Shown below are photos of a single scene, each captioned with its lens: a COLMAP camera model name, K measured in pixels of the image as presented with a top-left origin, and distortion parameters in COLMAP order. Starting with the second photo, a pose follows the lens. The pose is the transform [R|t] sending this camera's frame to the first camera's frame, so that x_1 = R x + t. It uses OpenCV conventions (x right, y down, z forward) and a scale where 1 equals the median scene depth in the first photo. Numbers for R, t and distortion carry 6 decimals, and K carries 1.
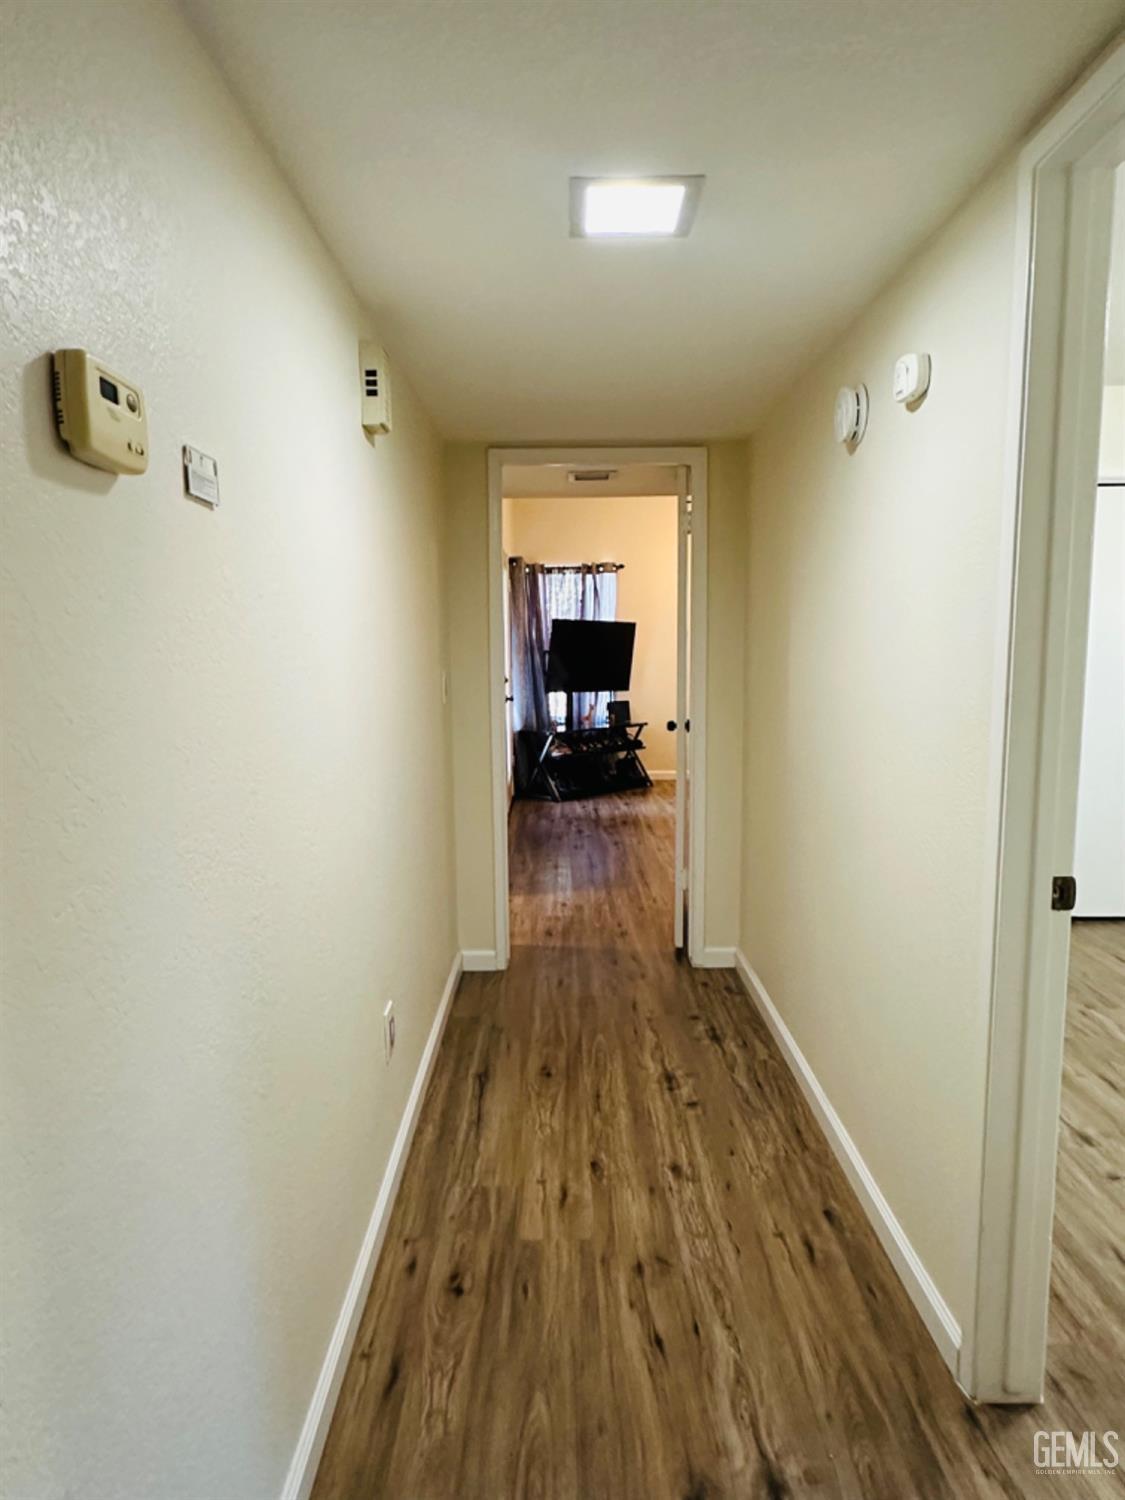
lens RADIAL K [[926.7, 0, 566.3], [0, 926.7, 751.1], [0, 0, 1]] dist [-0.002884, -0.001346]
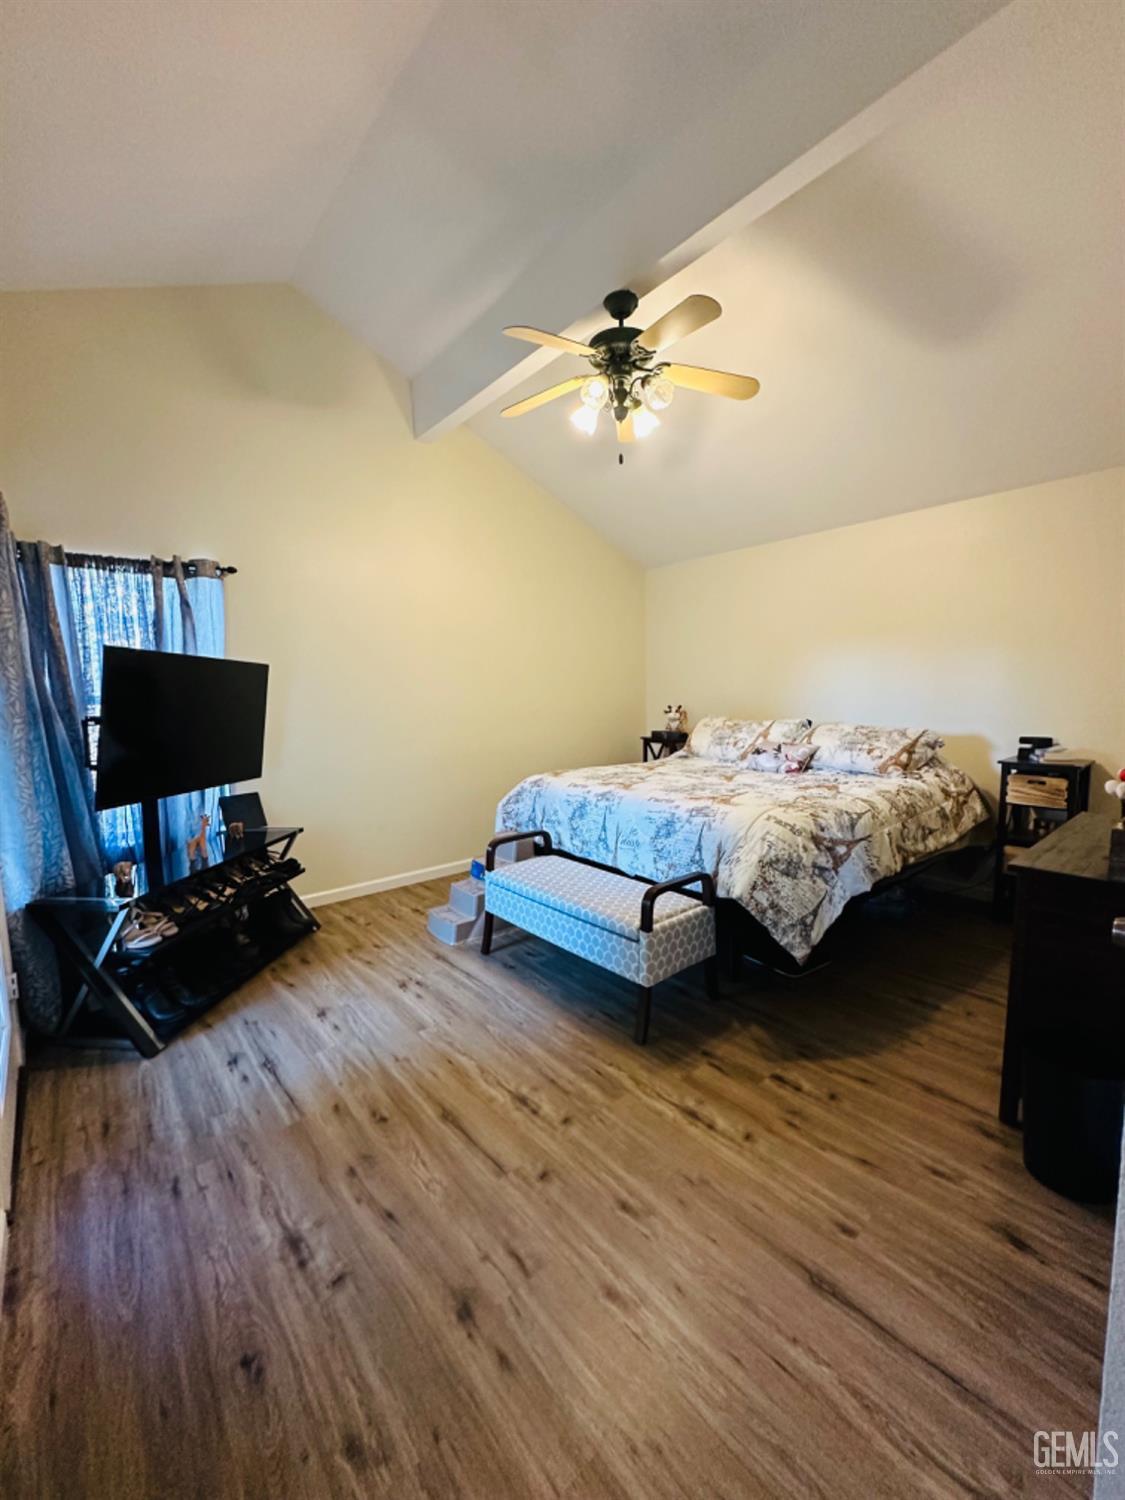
lens RADIAL K [[610.9, 0, 563.1], [0, 610.9, 745.4], [0, 0, 1]] dist [-0.000476, 0.000276]
pose [[0.763703, -0.054986, 0.643222, -0.036301], [0.080274, 0.996722, -0.010105, -0.067618], [-0.640558, 0.059352, 0.765613, 0.579759]]
